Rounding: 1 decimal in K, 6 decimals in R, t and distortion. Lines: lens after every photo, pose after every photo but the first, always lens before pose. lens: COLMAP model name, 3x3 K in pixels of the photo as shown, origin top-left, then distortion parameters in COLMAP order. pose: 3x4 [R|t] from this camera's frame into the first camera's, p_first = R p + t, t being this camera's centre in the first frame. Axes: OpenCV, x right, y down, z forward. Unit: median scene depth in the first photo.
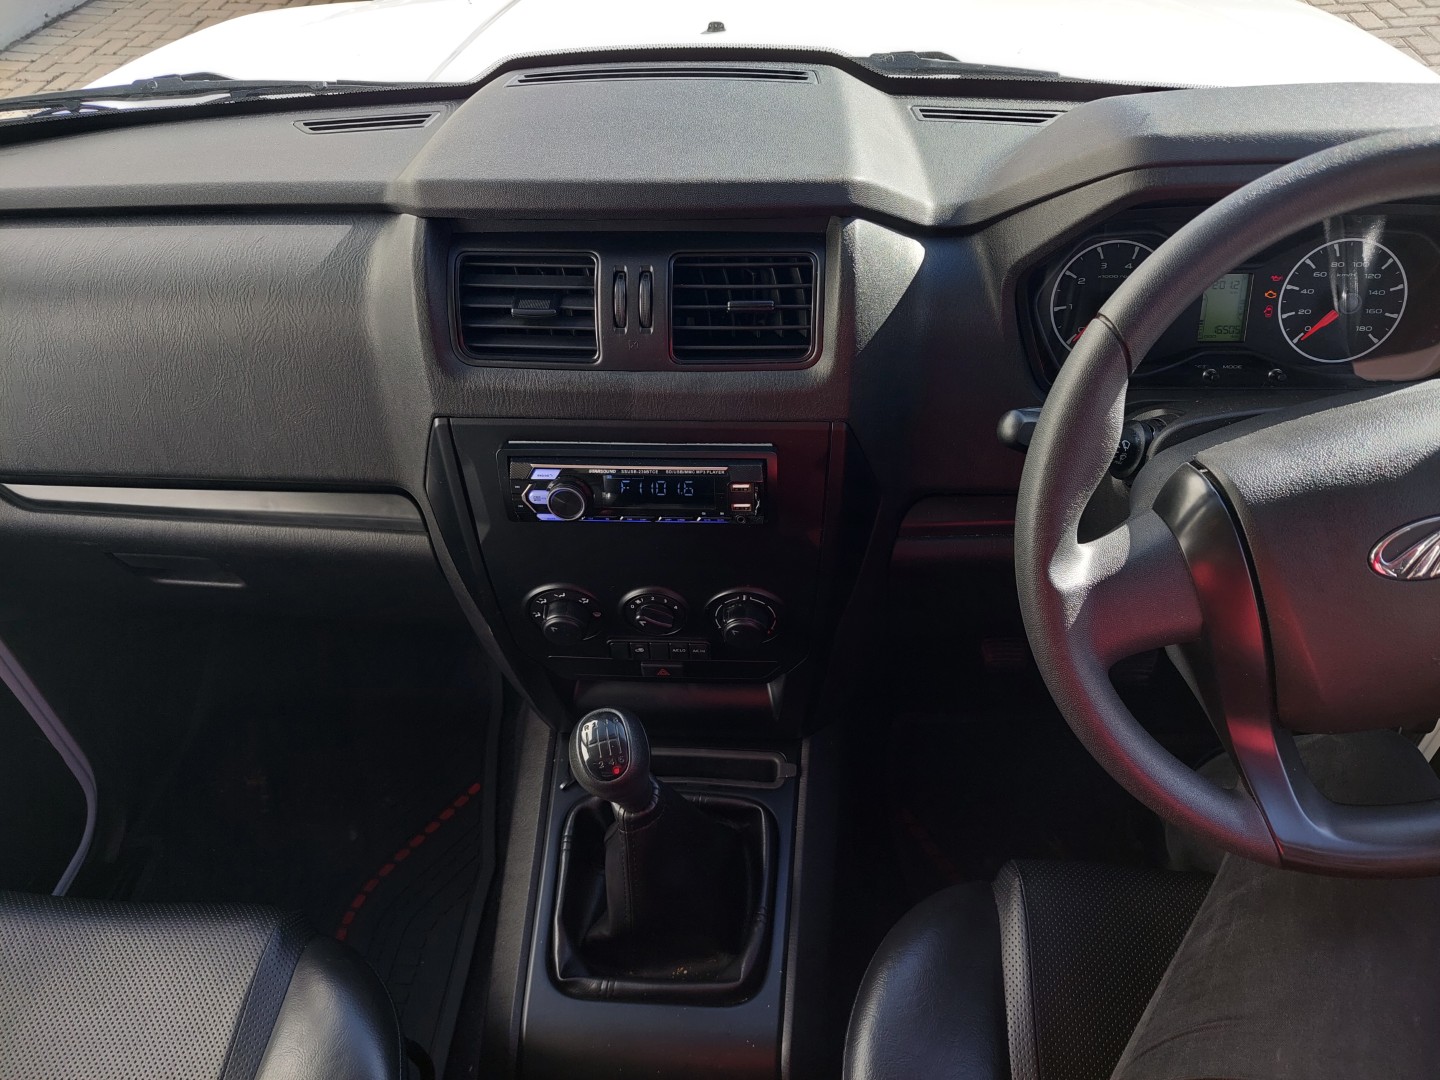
lens RADIAL K [[1026.2, 0, 728.6], [0, 1026.2, 530.9], [0, 0, 1]] dist [0.023378, -0.002977]
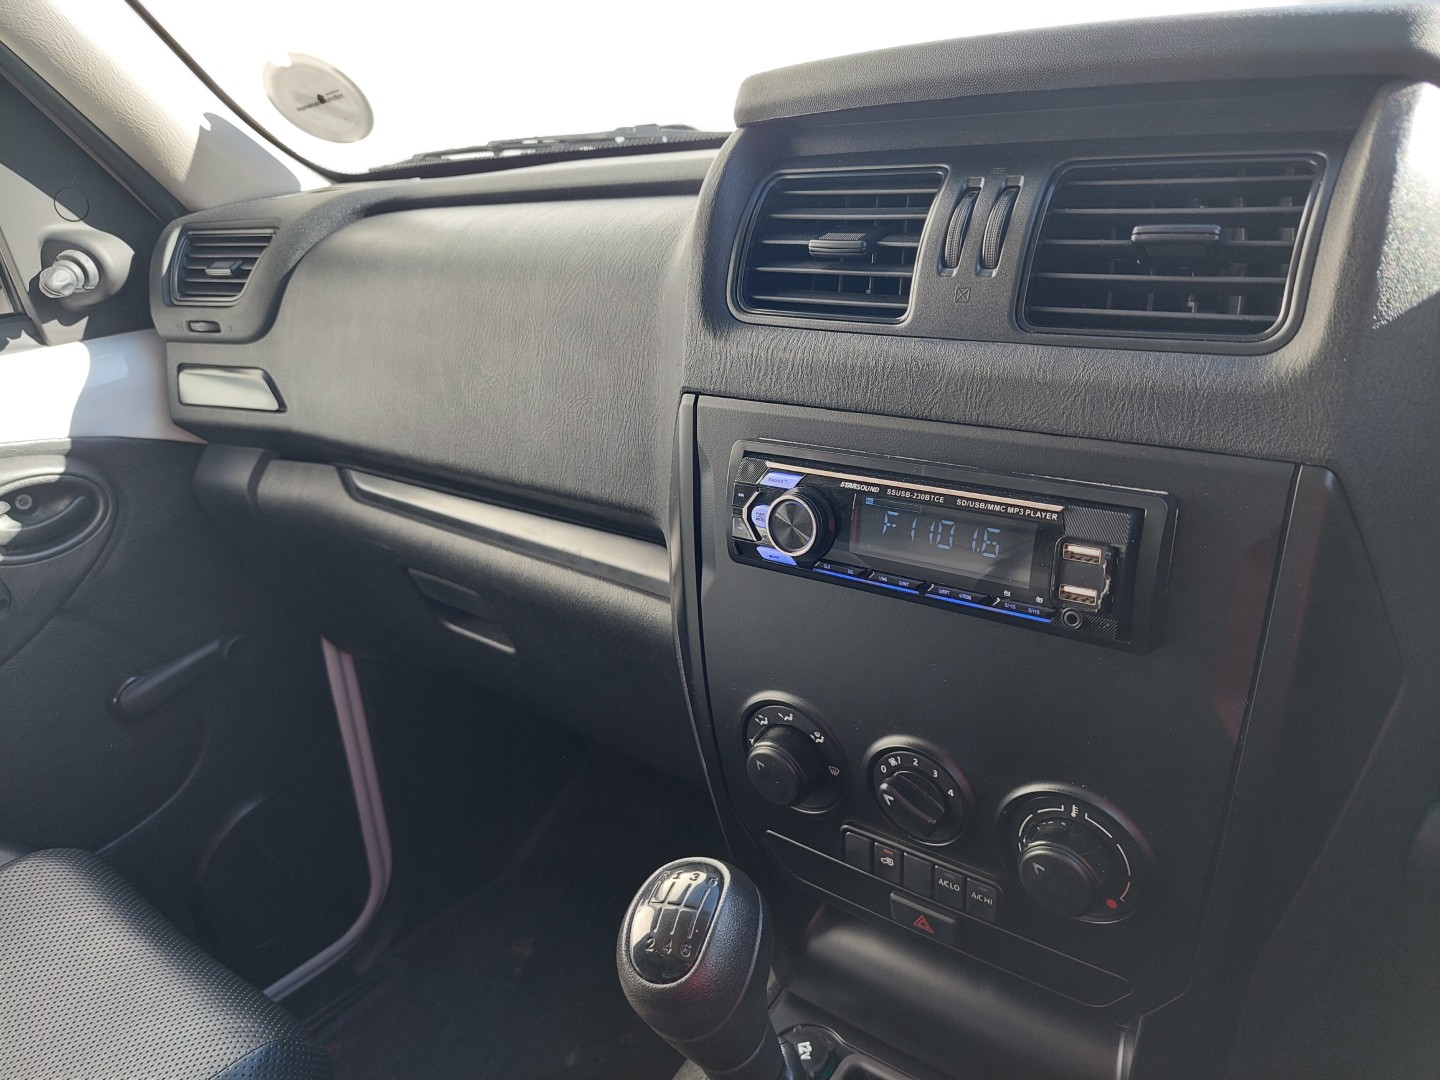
lens RADIAL K [[1026.2, 0, 728.6], [0, 1026.2, 530.9], [0, 0, 1]] dist [0.023378, -0.002977]
pose [[0.823902, 0.172052, -0.539985, 0.131737], [-0.348182, 0.905450, -0.242754, 0.126094], [0.447164, 0.388018, 0.805907, 0.429926]]
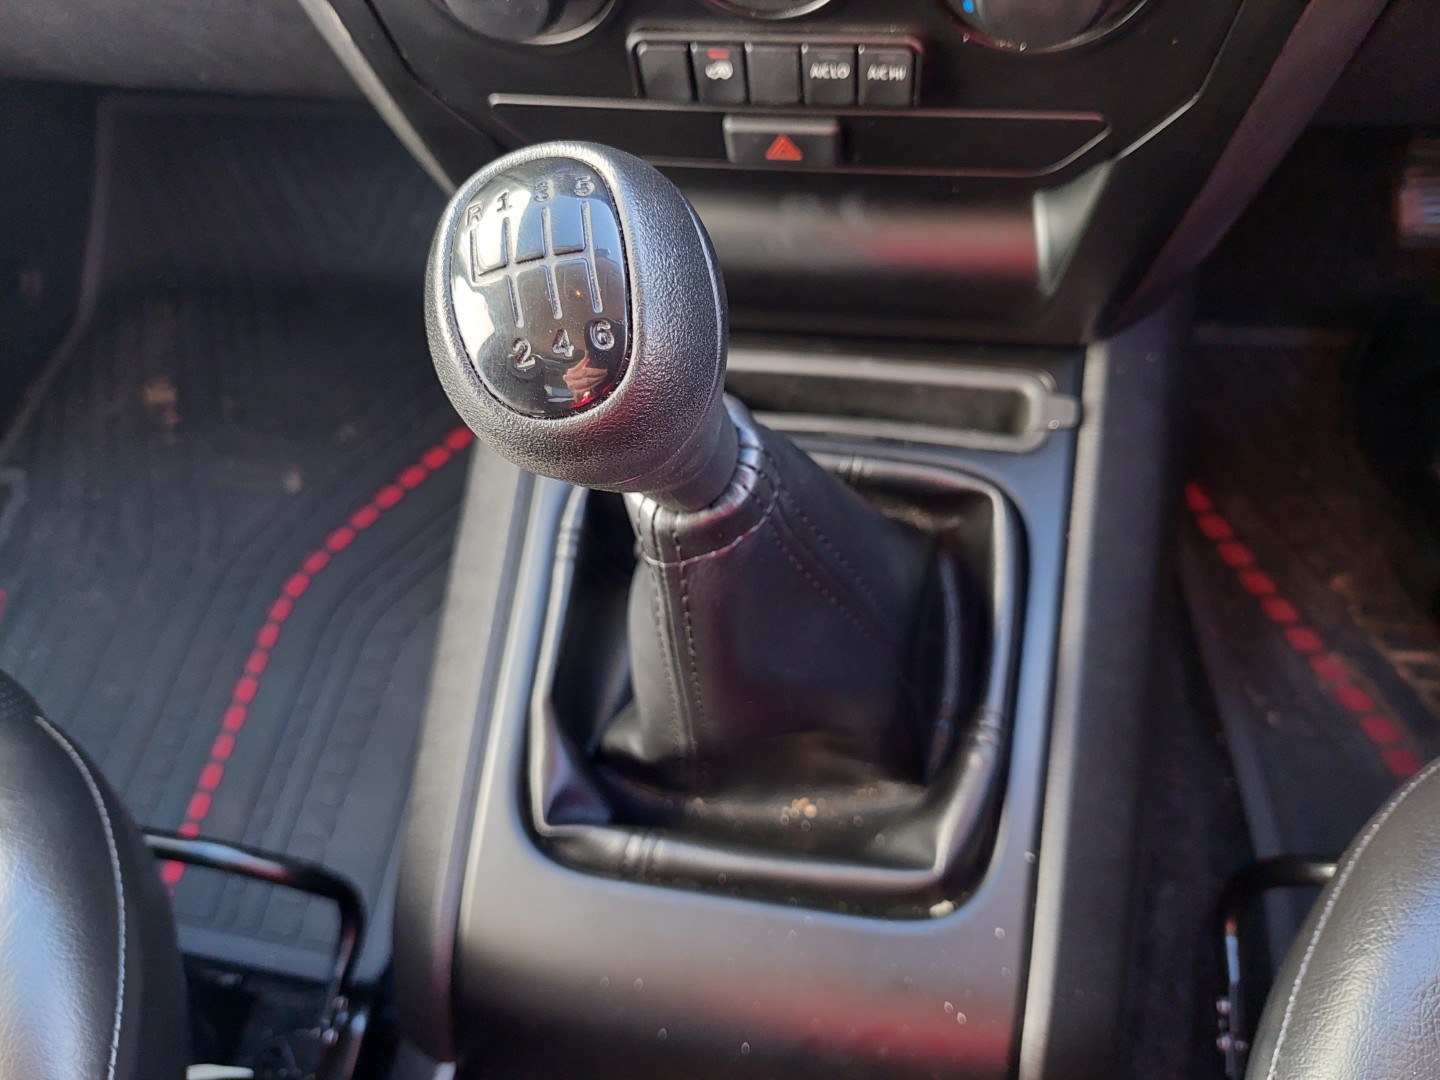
lens RADIAL K [[1026.2, 0, 728.6], [0, 1026.2, 530.9], [0, 0, 1]] dist [0.023378, -0.002977]
pose [[0.992818, 0.052106, -0.107693, -0.037432], [-0.012486, 0.940383, 0.339888, 0.152845], [0.118983, -0.336102, 0.934280, 0.637232]]
